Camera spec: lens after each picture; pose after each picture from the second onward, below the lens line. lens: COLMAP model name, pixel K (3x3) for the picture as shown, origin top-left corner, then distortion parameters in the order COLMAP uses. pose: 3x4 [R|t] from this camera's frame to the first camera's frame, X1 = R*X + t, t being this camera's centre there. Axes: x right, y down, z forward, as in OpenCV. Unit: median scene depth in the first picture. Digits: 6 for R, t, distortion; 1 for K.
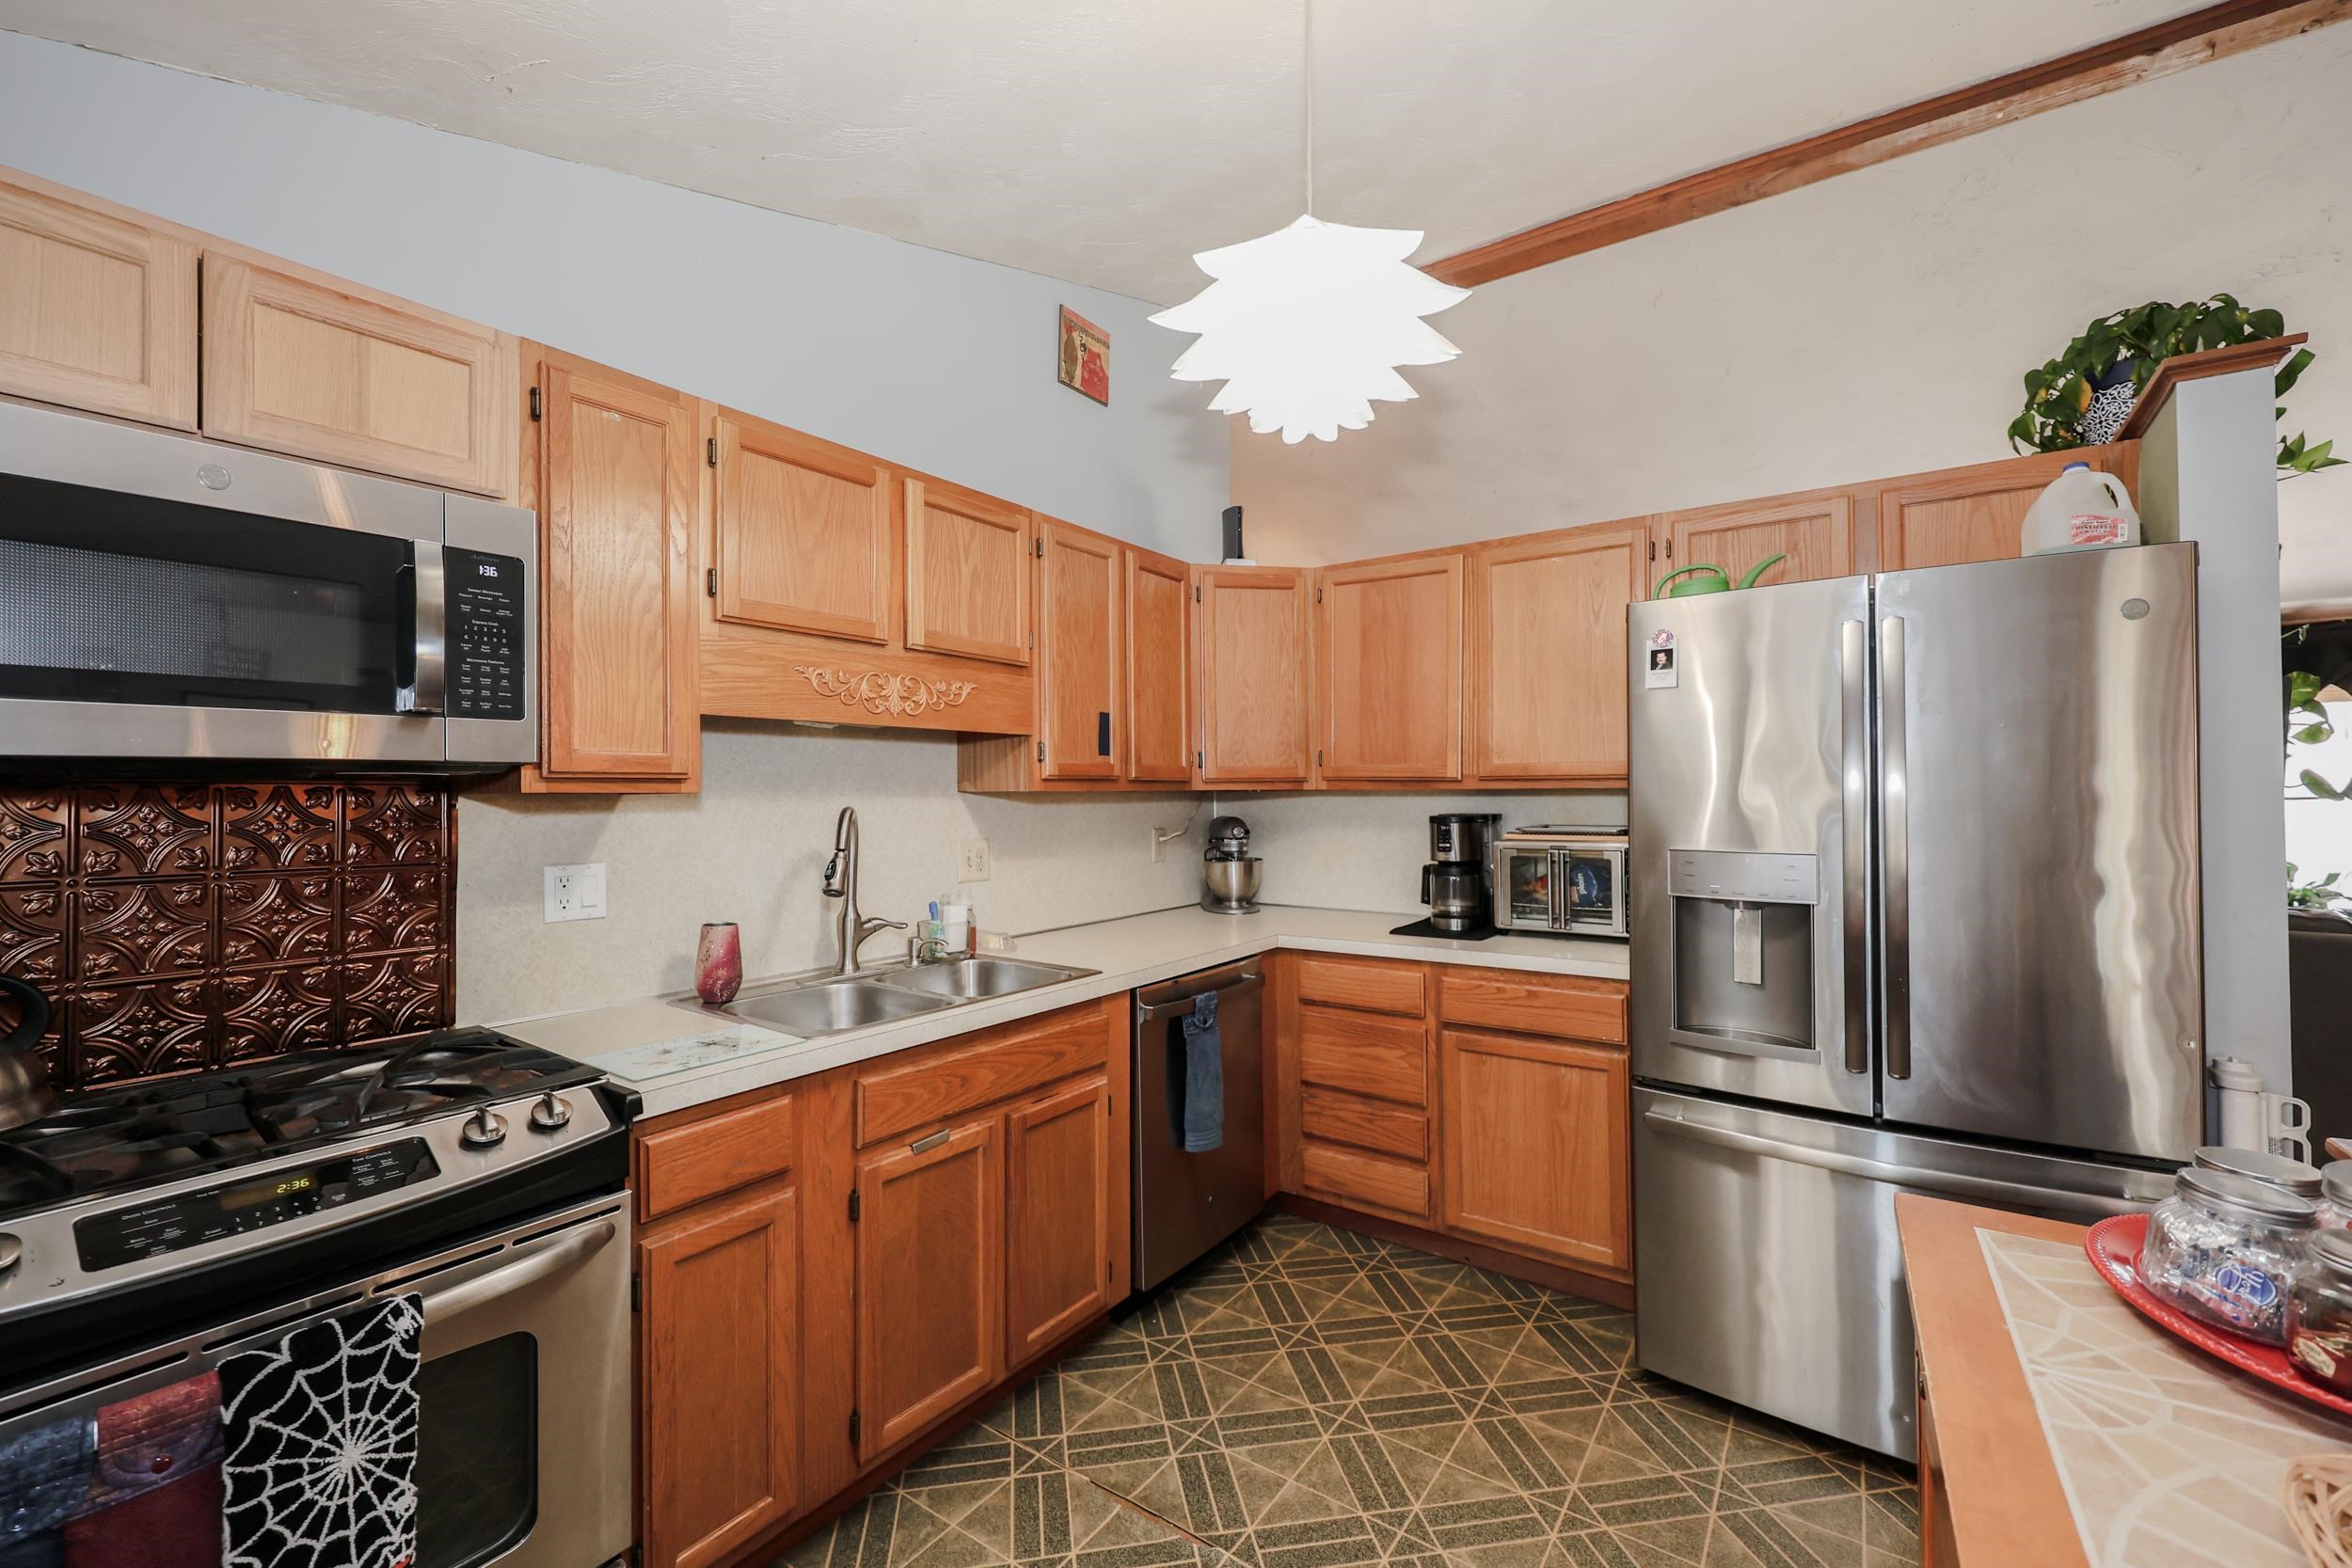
lens RADIAL K [[960.6, 0, 1175.4], [0, 960.6, 789.1], [0, 0, 1]] dist [0.000374, 0.000327]
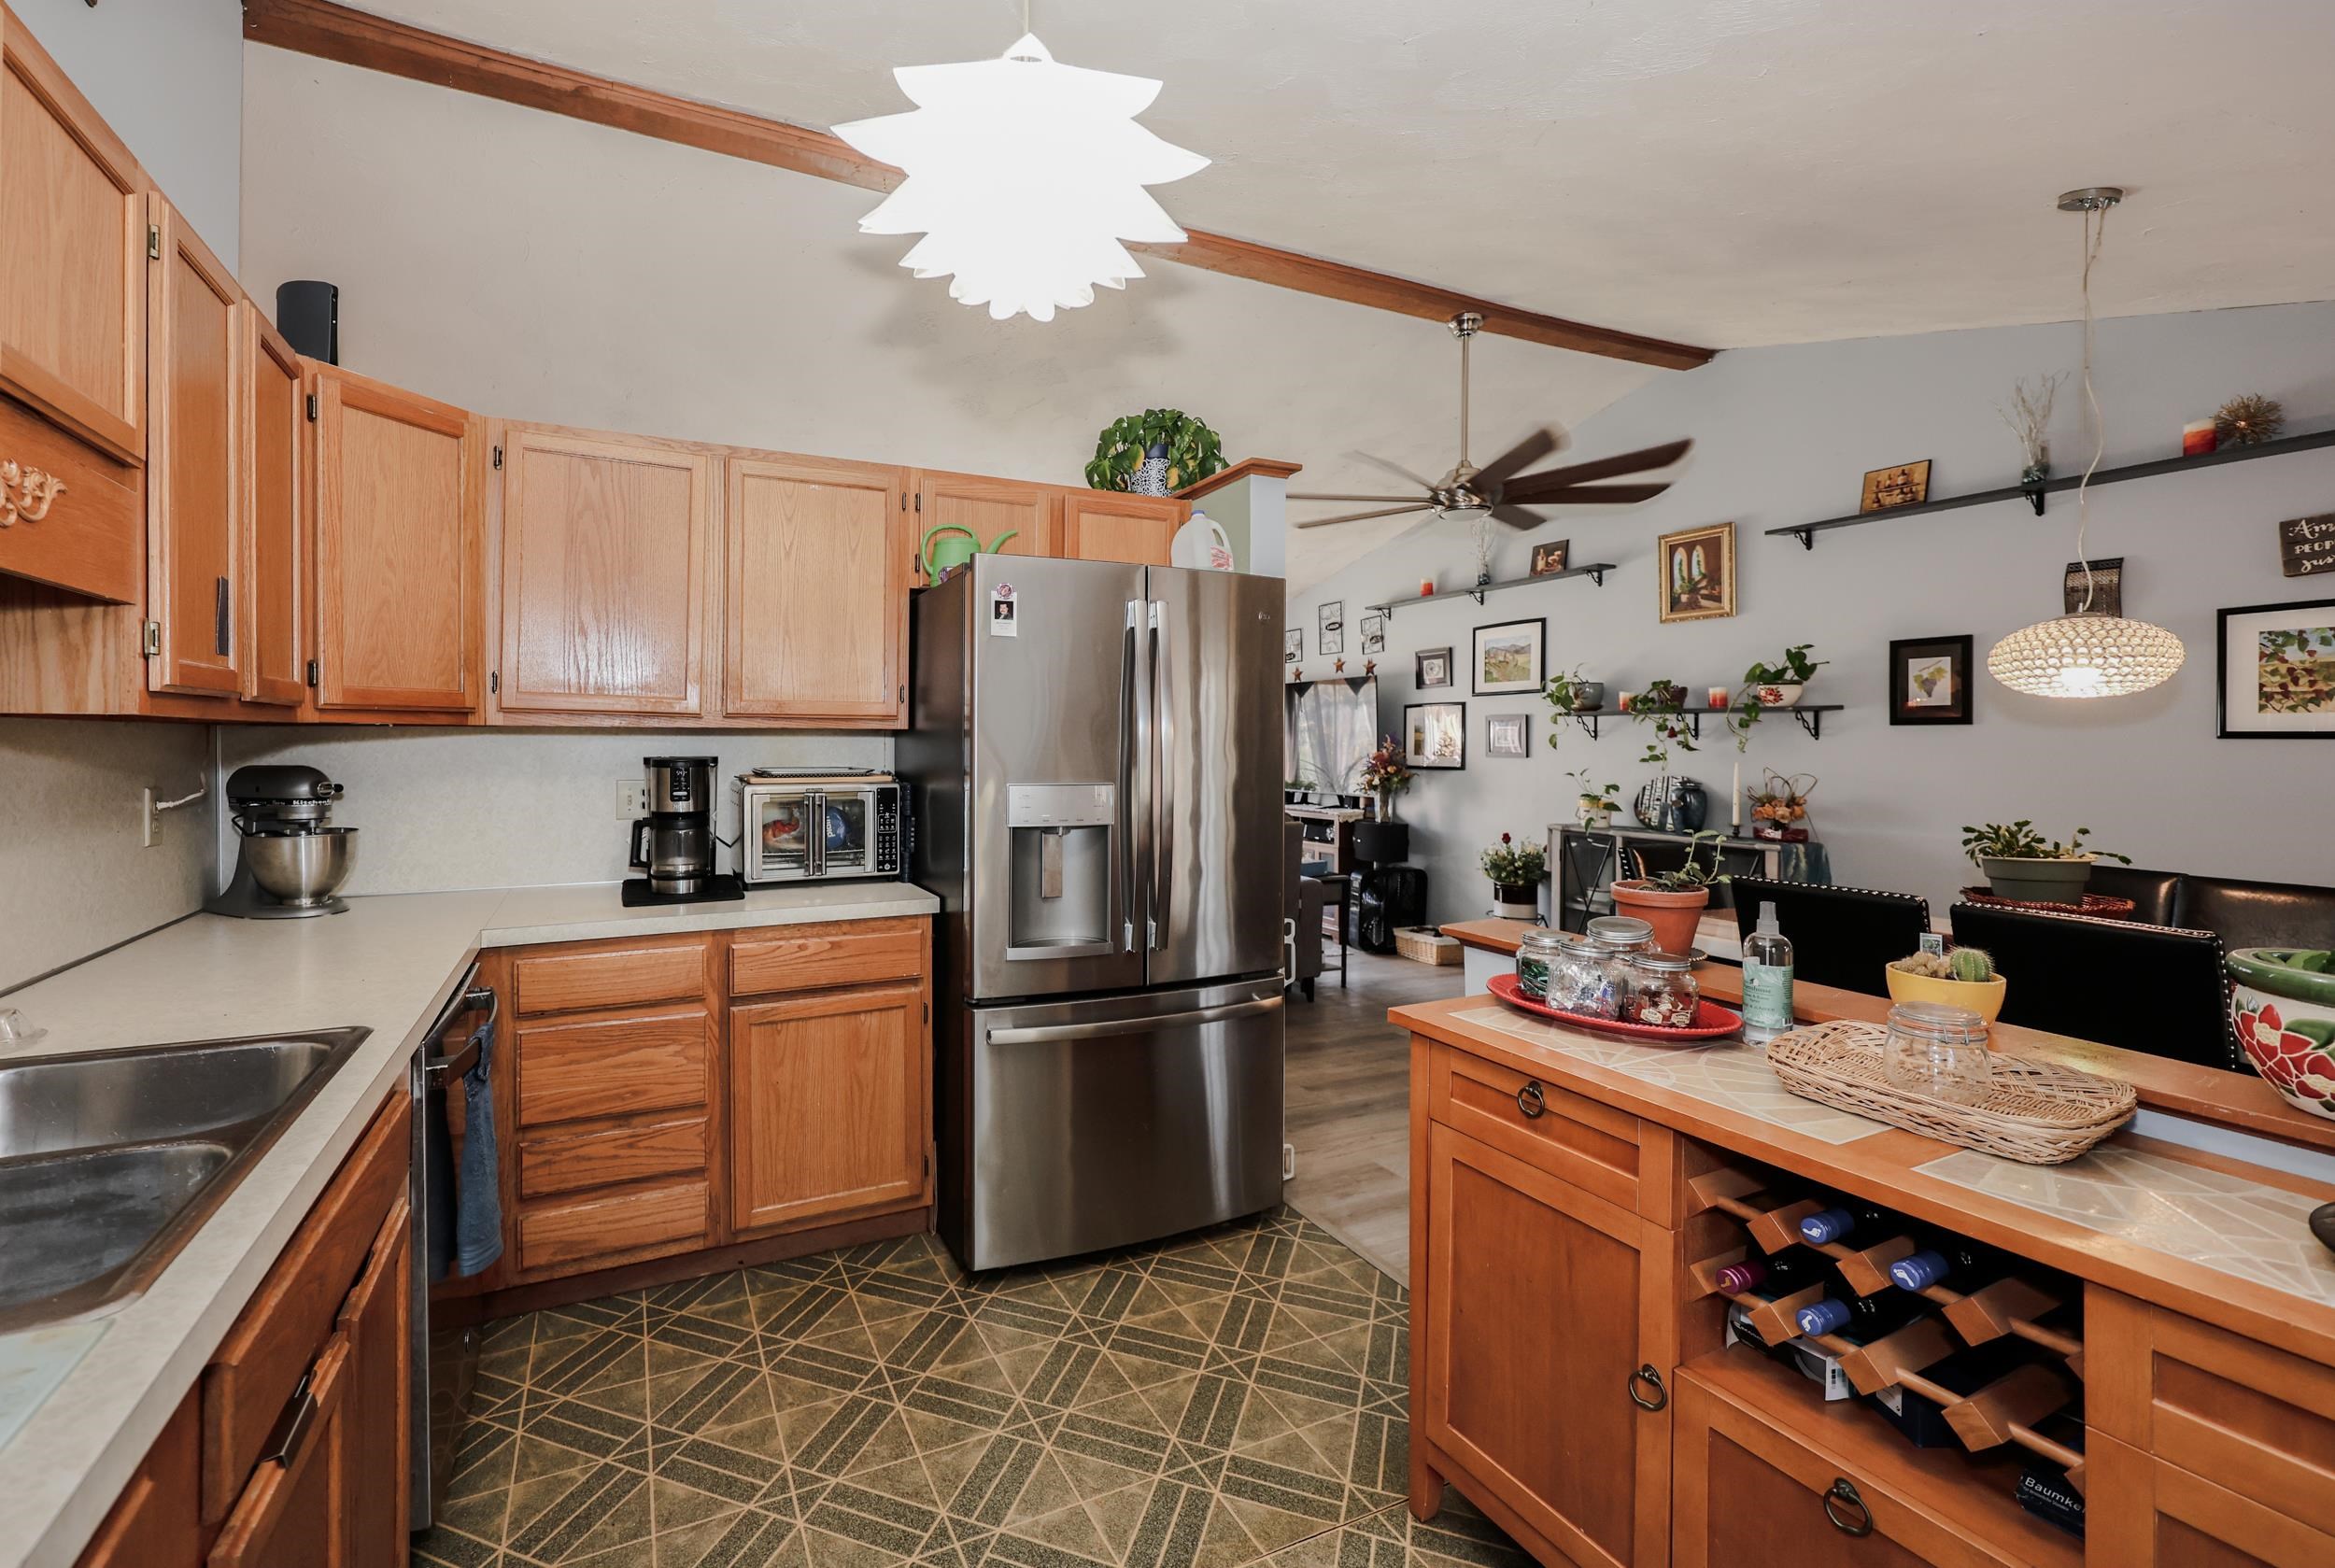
lens RADIAL K [[1007.8, 0, 1092.4], [0, 1007.8, 743.4], [0, 0, 1]] dist [0.013901, 0.000780]
pose [[0.501438, 0.006161, 0.865172, -0.355501], [-0.009592, 0.999953, -0.001562, 0.014083], [-0.865140, -0.007515, 0.501473, 0.277555]]
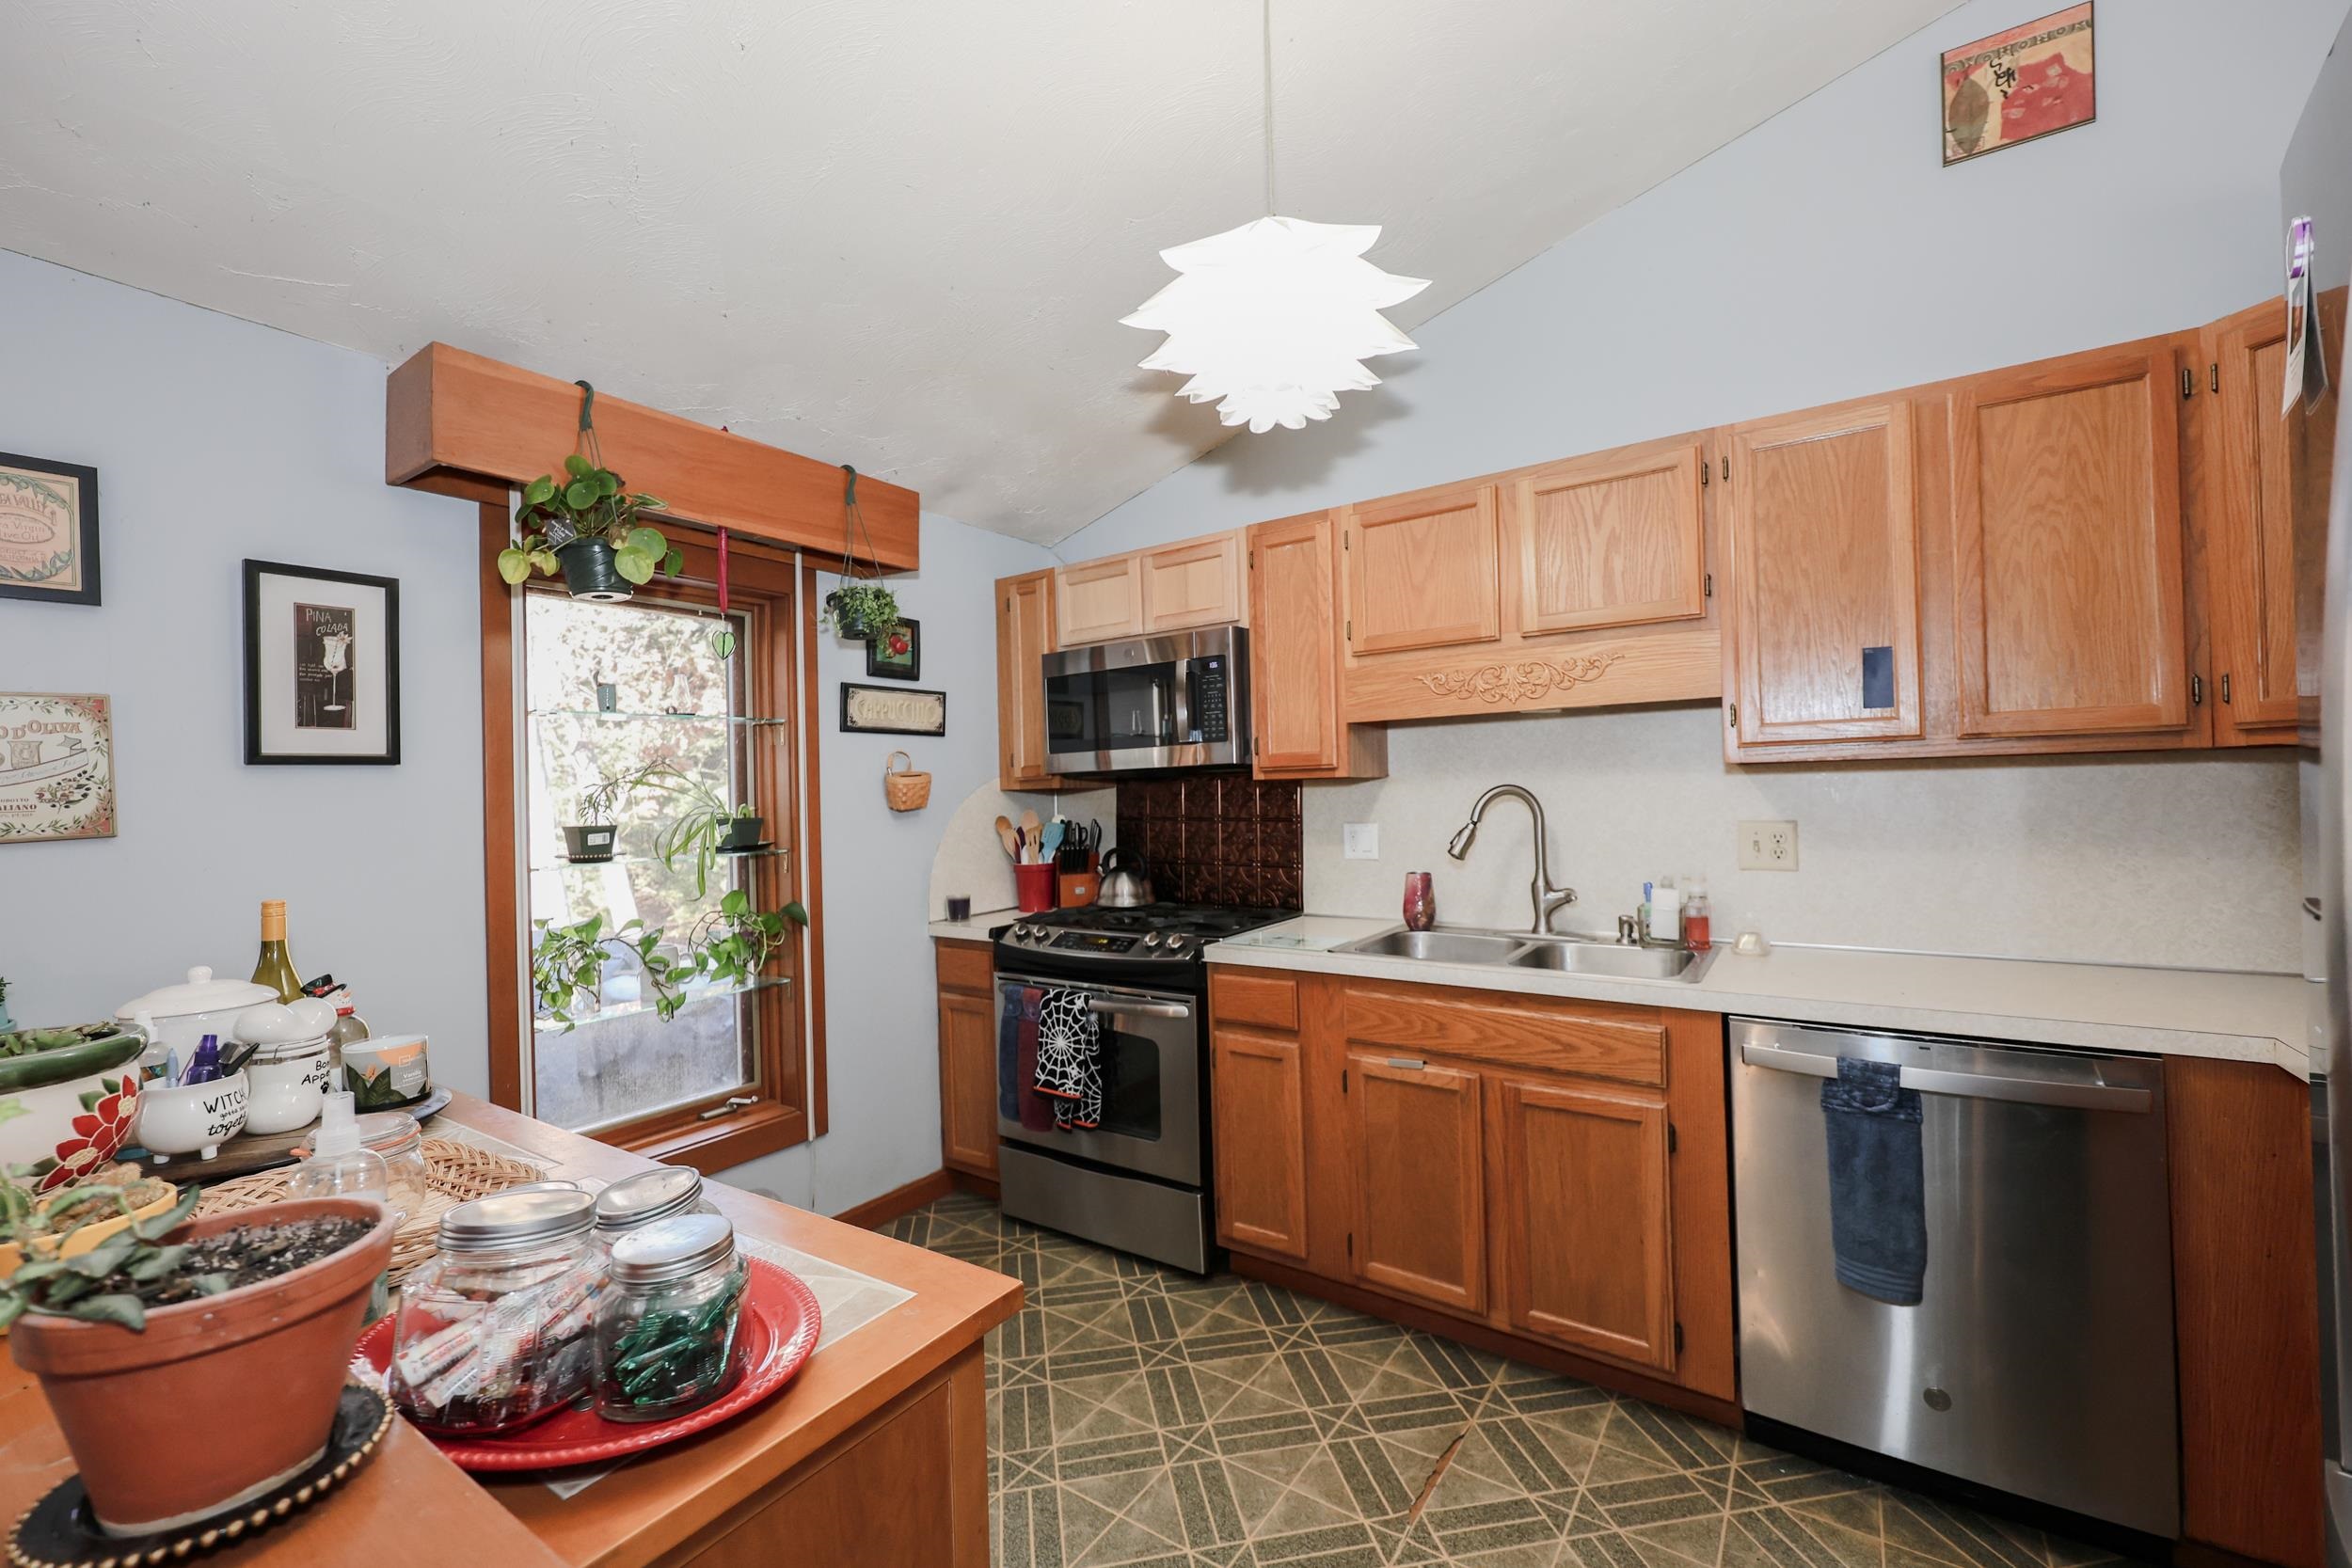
lens RADIAL K [[960.6, 0, 1176.4], [0, 960.6, 788.3], [0, 0, 1]] dist [0.000374, 0.000327]
pose [[0.023099, 0.004186, -0.999724, 0.671505], [0.033554, 0.999425, 0.004960, 0.003547], [0.999170, -0.033659, 0.022945, 0.494816]]
